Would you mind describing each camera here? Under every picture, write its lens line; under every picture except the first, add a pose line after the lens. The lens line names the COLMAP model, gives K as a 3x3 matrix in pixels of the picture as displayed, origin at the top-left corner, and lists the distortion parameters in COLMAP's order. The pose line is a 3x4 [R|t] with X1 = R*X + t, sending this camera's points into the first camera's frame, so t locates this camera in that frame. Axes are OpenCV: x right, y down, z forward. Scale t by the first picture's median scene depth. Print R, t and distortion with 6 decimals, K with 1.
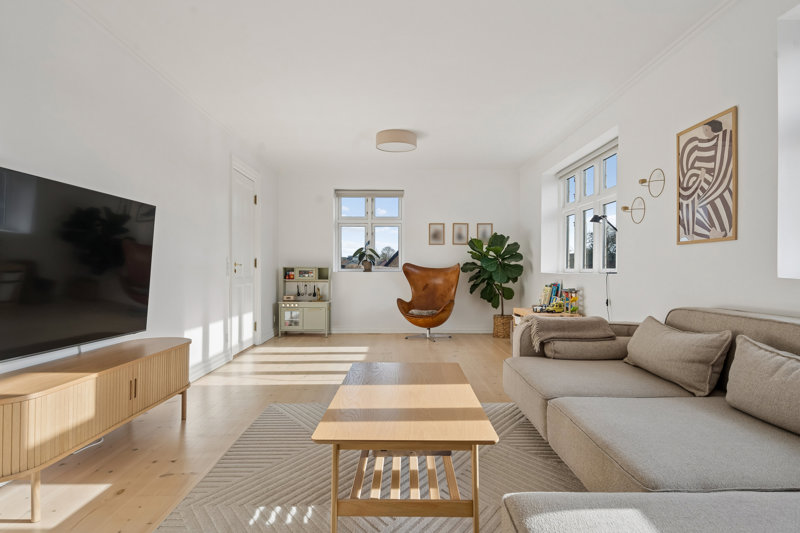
lens RADIAL K [[464.9, 0, 401.2], [0, 464.9, 264.3], [0, 0, 1]] dist [0.001397, 0.000373]
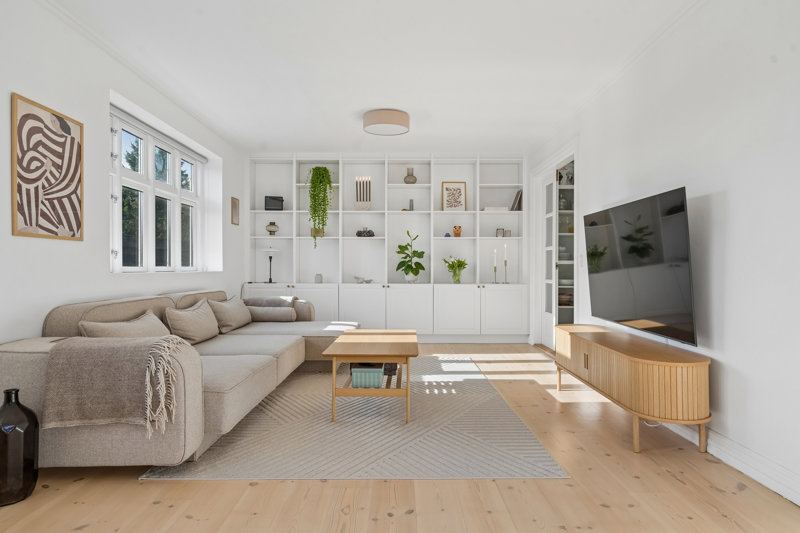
lens RADIAL K [[484.2, 0, 400.4], [0, 484.2, 272.0], [0, 0, 1]] dist [0.023218, 0.002005]
pose [[-0.999961, -0.002786, 0.008433, -0.066254], [-0.002752, 0.999988, 0.003947, 0.015469], [-0.008444, 0.003923, -0.999957, 1.993523]]
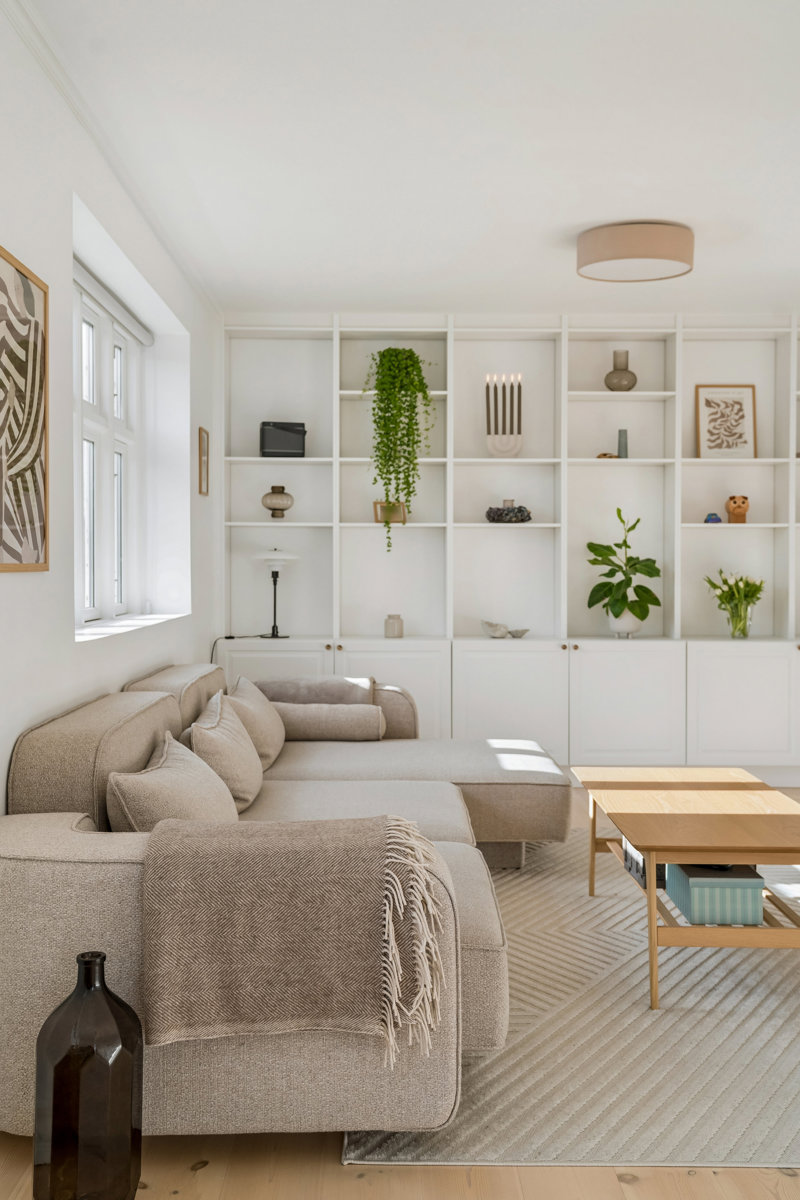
lens RADIAL K [[1230.9, 0, 400.0], [0, 1230.9, 589.0], [0, 0, 1]] dist [0.069844, 0.000000]
pose [[-0.999947, -0.002847, -0.009937, 0.338743], [-0.003006, 0.999866, 0.016101, -0.050113], [0.009889, 0.016130, -0.999821, 2.050450]]
